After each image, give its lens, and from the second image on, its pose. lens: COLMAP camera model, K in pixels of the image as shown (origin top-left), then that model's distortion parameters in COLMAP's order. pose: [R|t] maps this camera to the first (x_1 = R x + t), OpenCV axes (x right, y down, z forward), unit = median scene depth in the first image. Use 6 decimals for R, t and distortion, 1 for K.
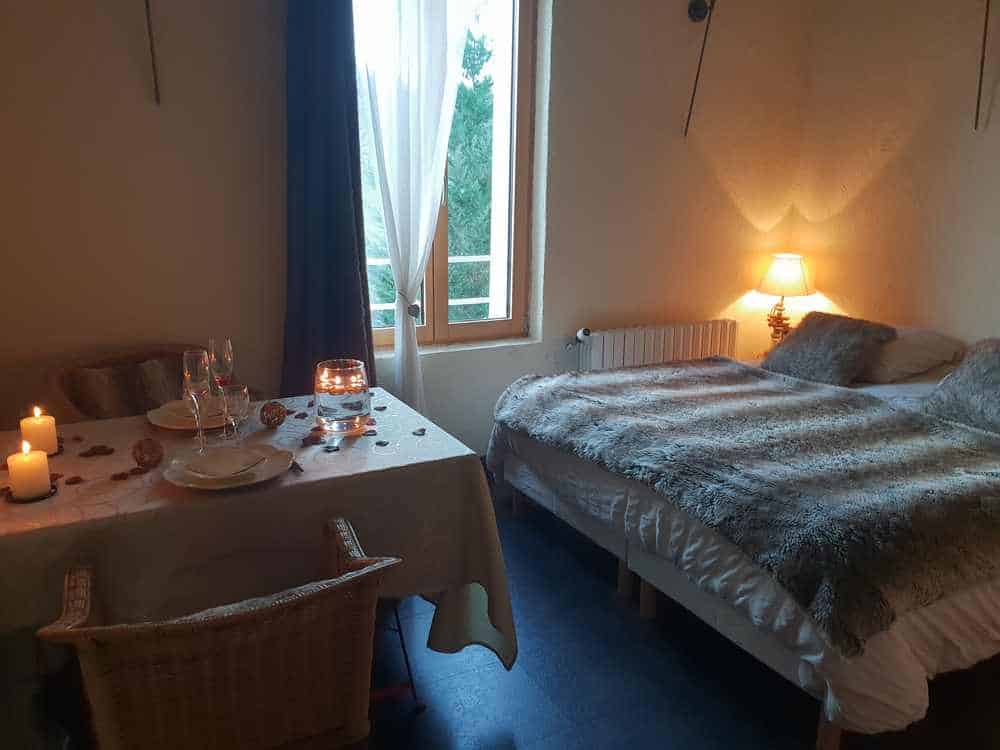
lens RADIAL K [[748.8, 0, 500.0], [0, 748.8, 375.0], [0, 0, 1]] dist [0.065153, -0.242793]
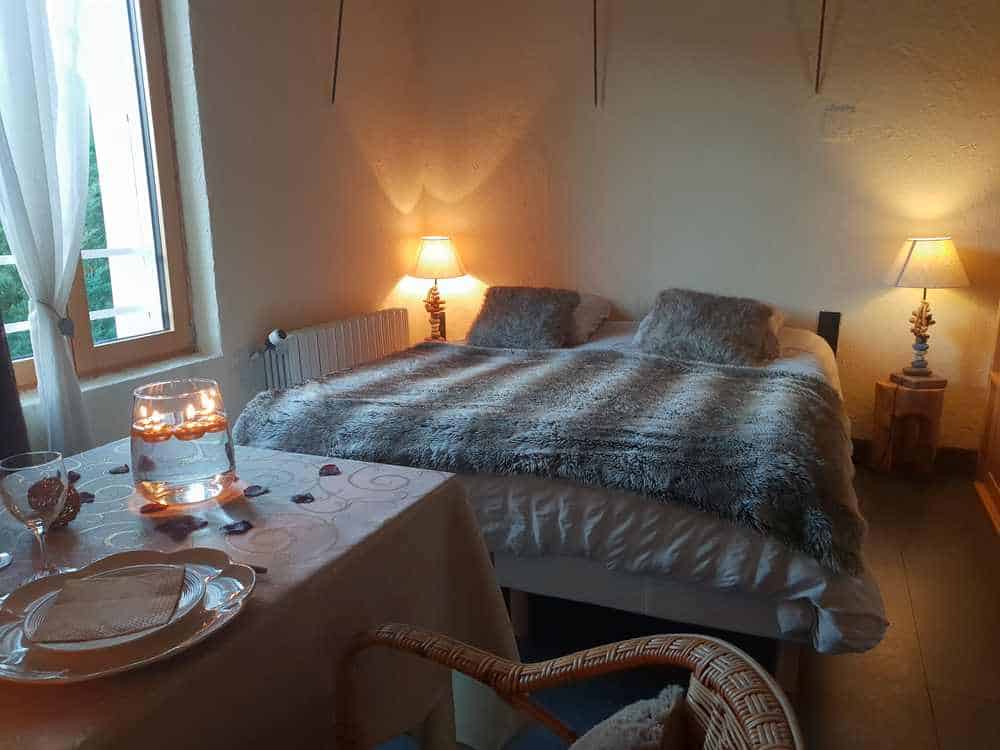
lens RADIAL K [[748.8, 0, 500.0], [0, 748.8, 375.0], [0, 0, 1]] dist [0.065153, -0.242793]
pose [[0.761579, -0.154270, 0.629443, -0.219312], [0.174668, 0.984174, 0.029876, 0.002431], [-0.624090, 0.087191, 0.776472, 0.234078]]
